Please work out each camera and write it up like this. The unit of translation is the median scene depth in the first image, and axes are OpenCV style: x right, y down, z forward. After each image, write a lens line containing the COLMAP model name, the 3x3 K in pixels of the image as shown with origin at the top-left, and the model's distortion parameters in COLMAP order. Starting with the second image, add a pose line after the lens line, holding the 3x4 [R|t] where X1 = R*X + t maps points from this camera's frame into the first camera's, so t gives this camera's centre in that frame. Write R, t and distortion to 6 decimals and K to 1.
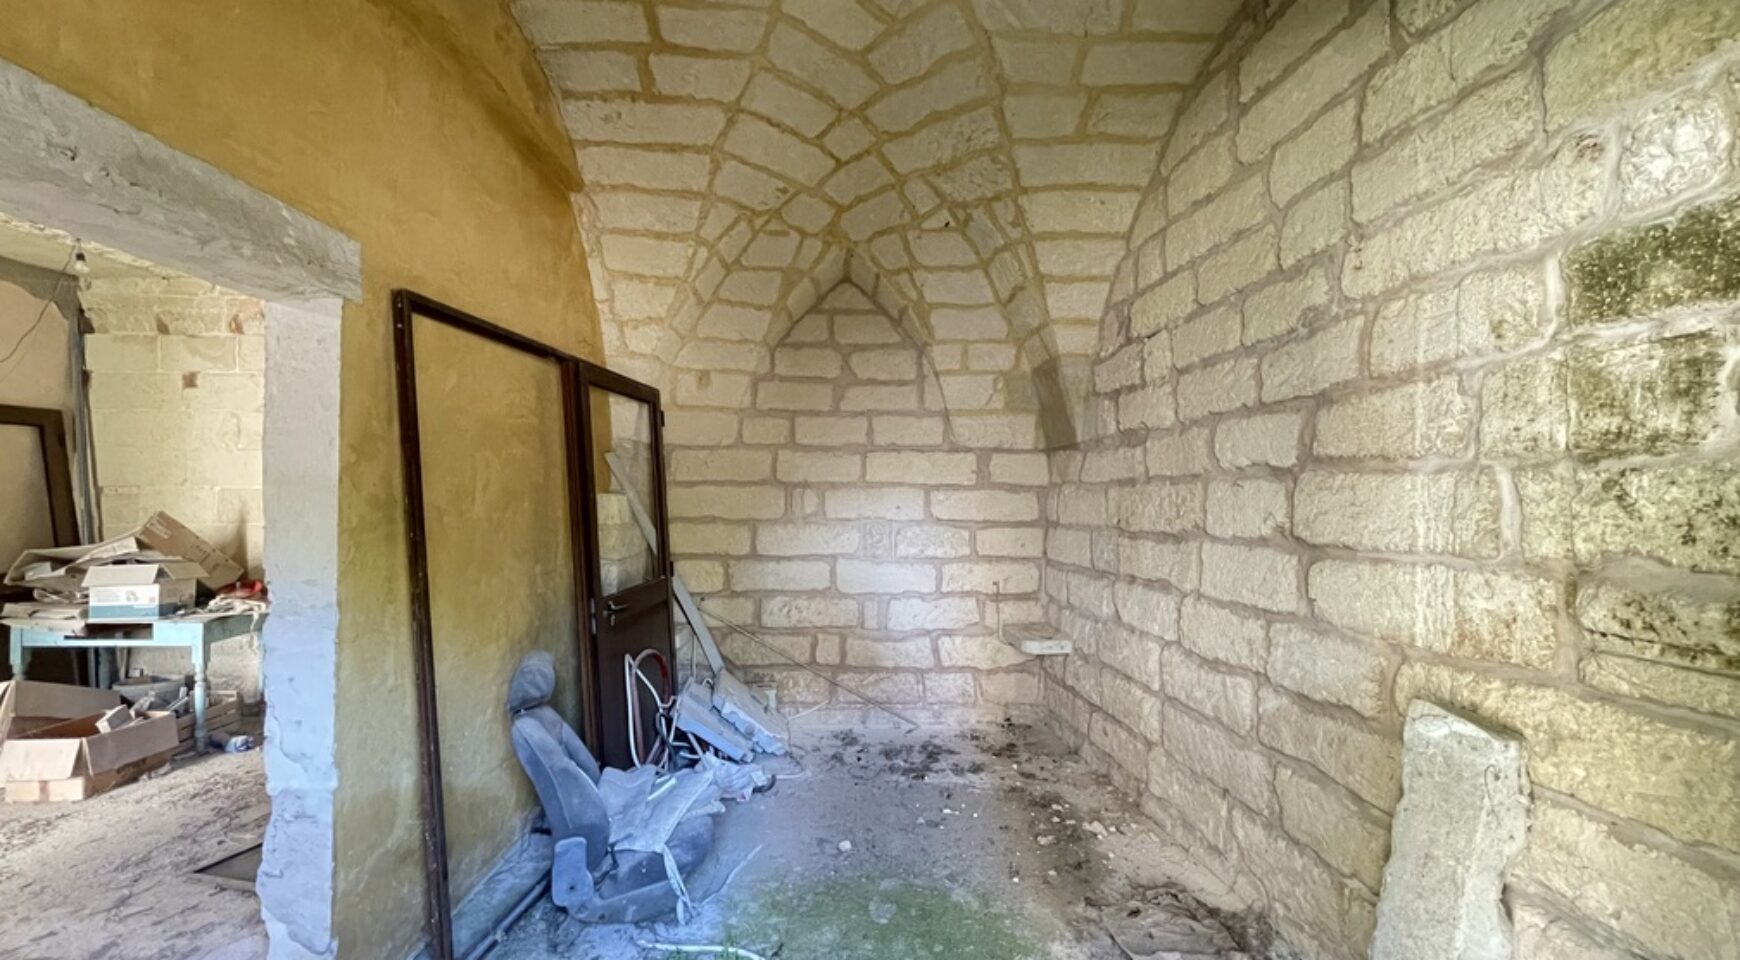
lens RADIAL K [[707.9, 0, 870.3], [0, 707.9, 480.3], [0, 0, 1]] dist [-0.001716, -0.000210]
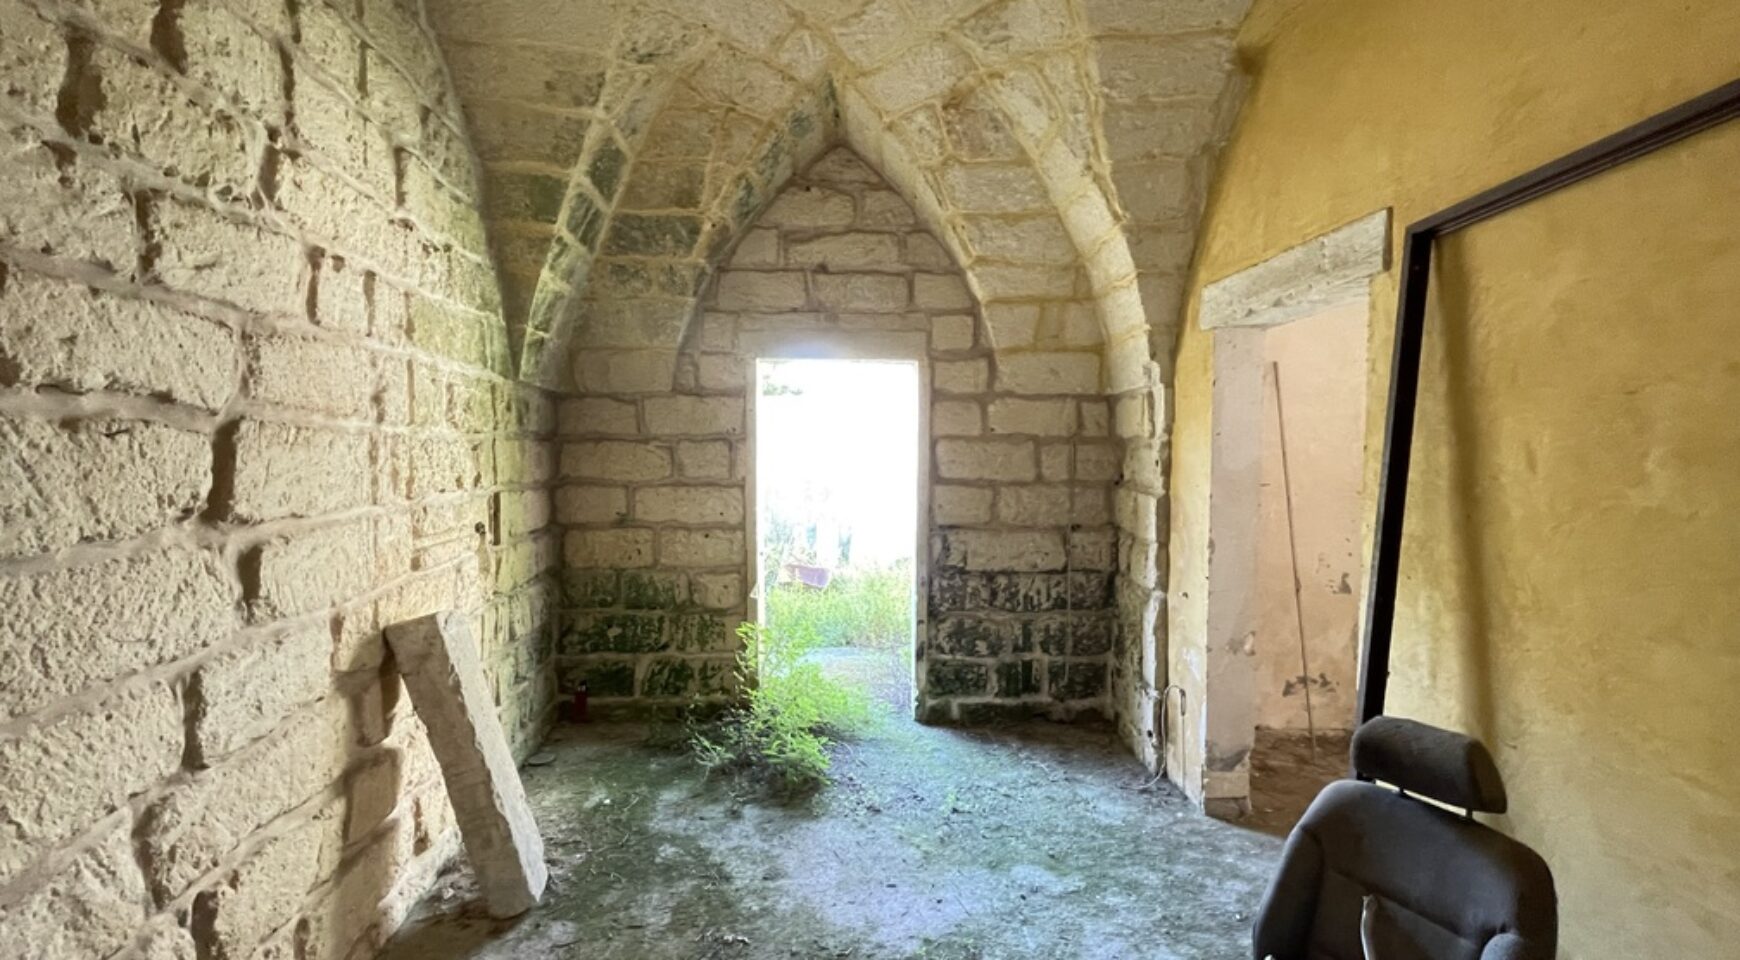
lens RADIAL K [[707.9, 0, 873.2], [0, 707.9, 476.3], [0, 0, 1]] dist [-0.001716, -0.000210]
pose [[-0.998861, -0.007880, -0.047067, 0.035475], [-0.008295, 0.999929, 0.008611, 0.033317], [0.046996, 0.008991, -0.998855, 1.762368]]
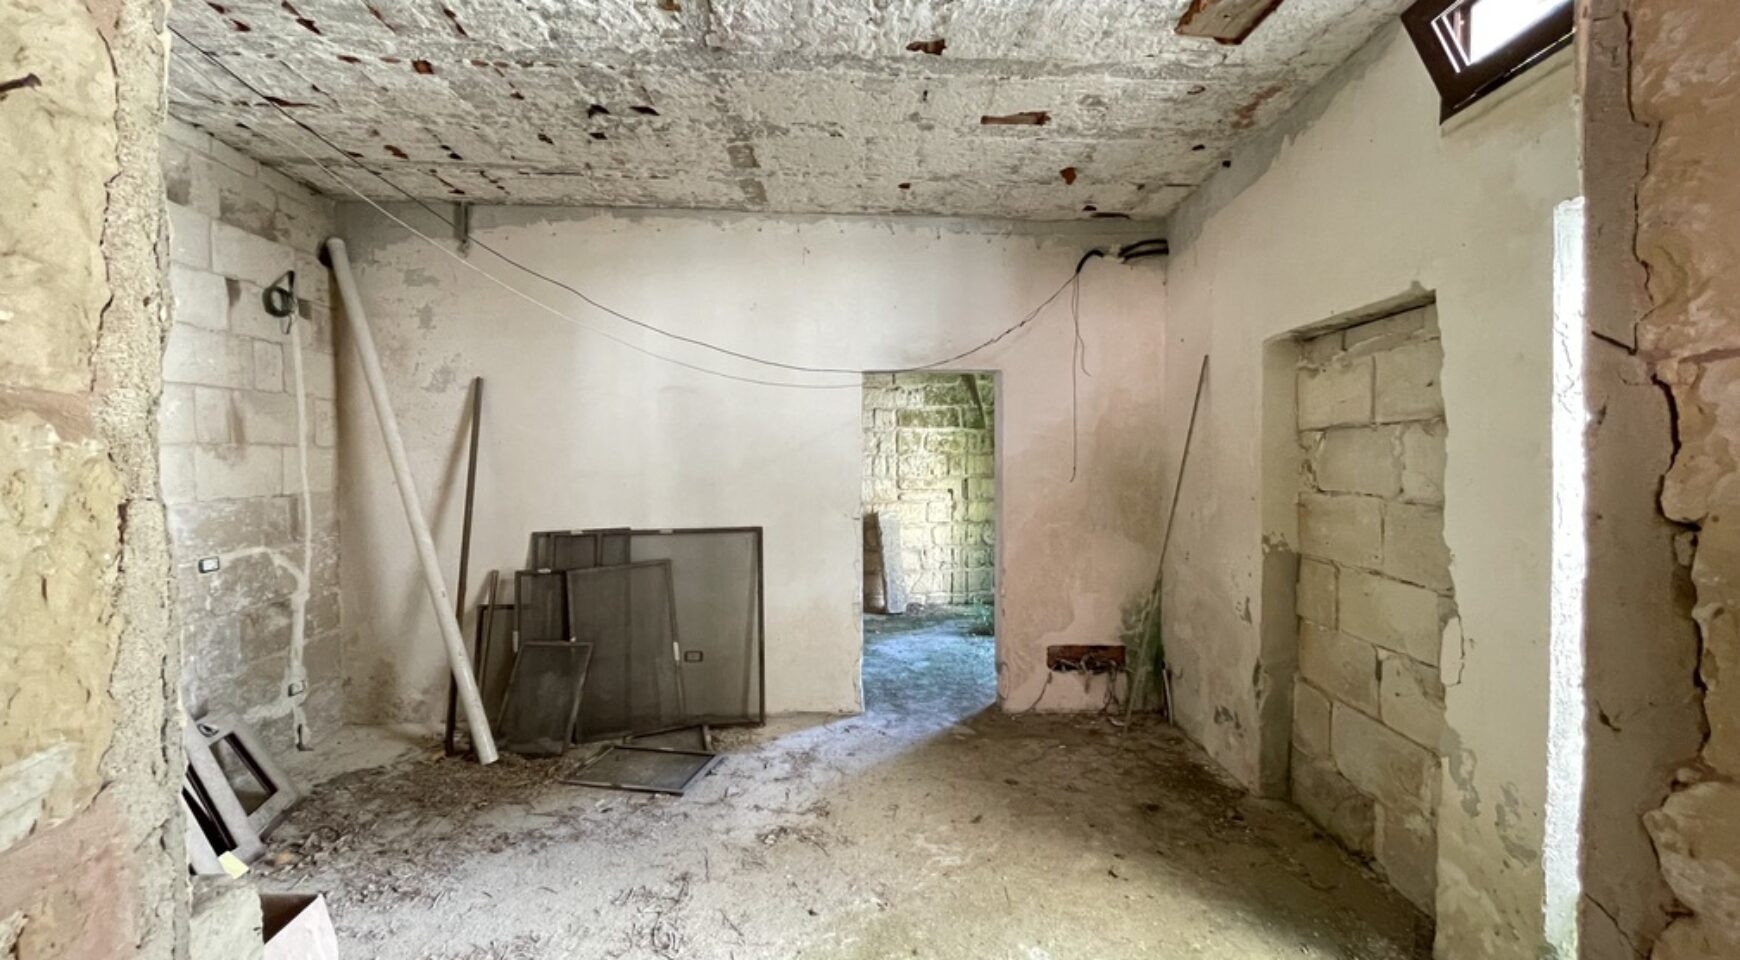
lens RADIAL K [[707.9, 0, 868.6], [0, 707.9, 476.9], [0, 0, 1]] dist [-0.001716, -0.000210]
pose [[-0.025636, -0.021800, 0.999434, -2.583899], [-0.016126, 0.999641, 0.021391, 0.015948], [-0.999541, -0.015568, -0.025978, 0.896038]]
